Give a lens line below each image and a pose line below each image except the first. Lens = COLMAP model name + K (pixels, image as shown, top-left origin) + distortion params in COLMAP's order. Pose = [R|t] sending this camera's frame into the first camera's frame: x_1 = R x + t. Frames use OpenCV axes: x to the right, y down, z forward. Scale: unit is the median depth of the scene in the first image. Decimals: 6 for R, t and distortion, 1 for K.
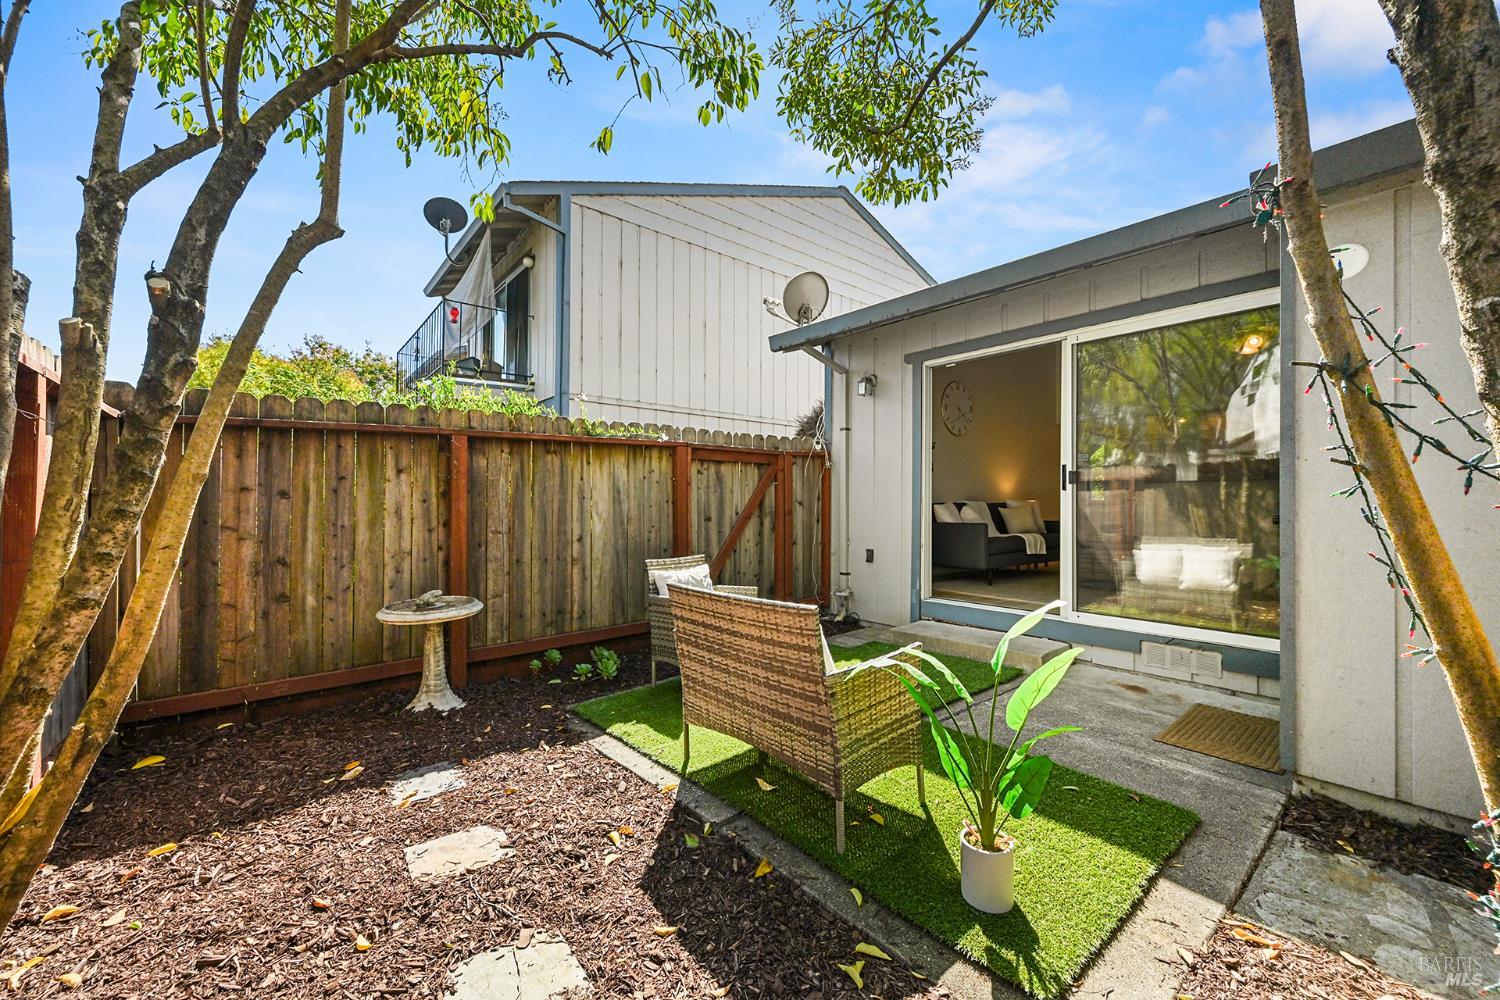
lens RADIAL K [[598.7, 0, 751.5], [0, 598.7, 500.5], [0, 0, 1]] dist [0.001434, -0.000362]
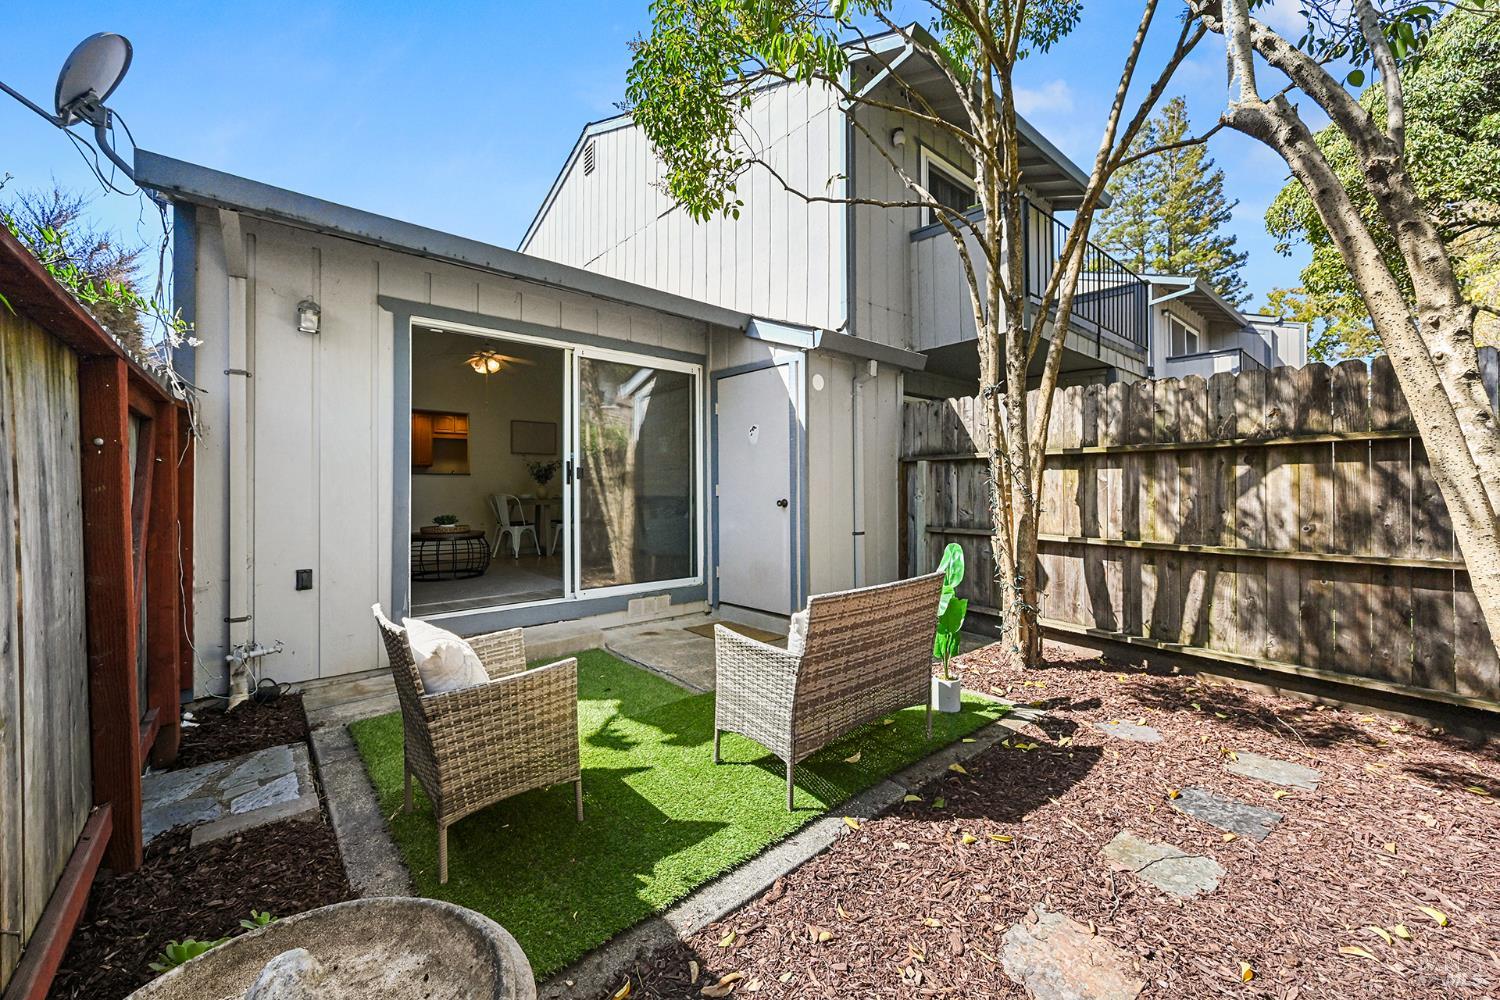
lens RADIAL K [[598.7, 0, 740.6], [0, 598.7, 495.6], [0, 0, 1]] dist [0.001434, -0.000362]
pose [[-0.030409, -0.004941, 0.999525, -0.655643], [0.002081, 0.999985, 0.005007, -0.001213], [-0.999535, 0.002232, -0.030399, 0.775443]]
